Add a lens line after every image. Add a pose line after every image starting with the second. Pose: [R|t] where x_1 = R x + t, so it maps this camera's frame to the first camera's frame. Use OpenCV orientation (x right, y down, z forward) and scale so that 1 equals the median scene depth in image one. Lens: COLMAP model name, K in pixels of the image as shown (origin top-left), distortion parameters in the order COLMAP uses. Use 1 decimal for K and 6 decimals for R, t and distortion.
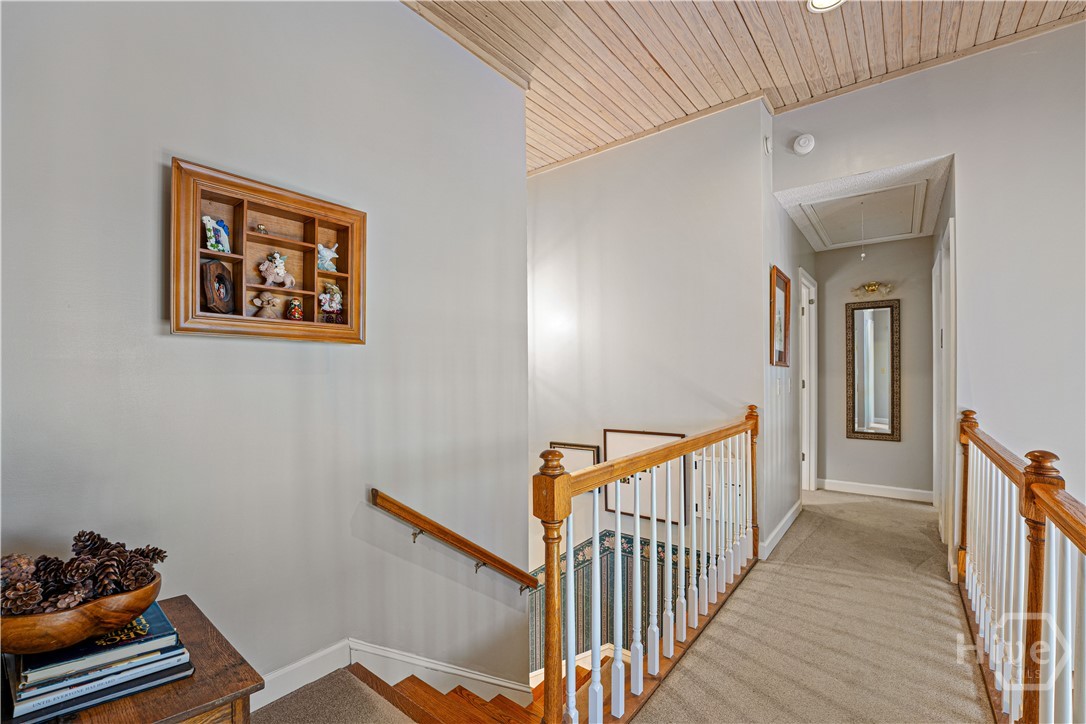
lens RADIAL K [[445.3, 0, 543.1], [0, 445.3, 366.8], [0, 0, 1]] dist [-0.000601, -0.000280]
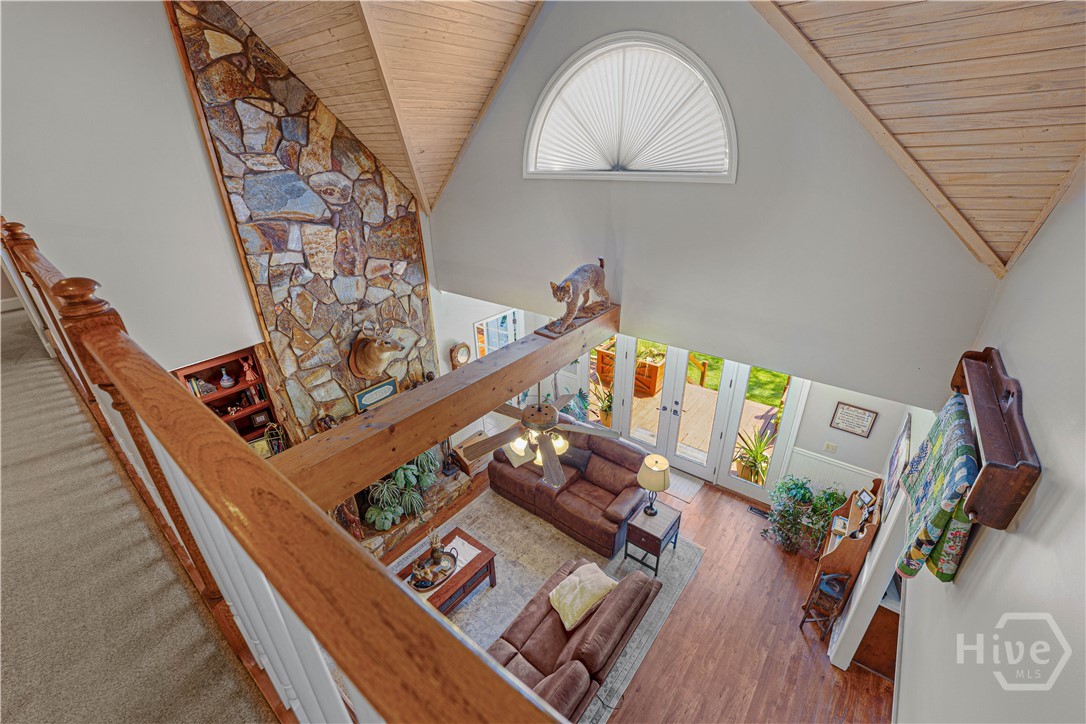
lens RADIAL K [[445.3, 0, 548.1], [0, 445.3, 361.8], [0, 0, 1]] dist [-0.000601, -0.000280]
pose [[-0.003156, -0.429102, 0.903250, -0.169550], [0.019109, 0.903064, 0.429080, 0.006262], [-0.999812, 0.018614, 0.005349, -0.337425]]
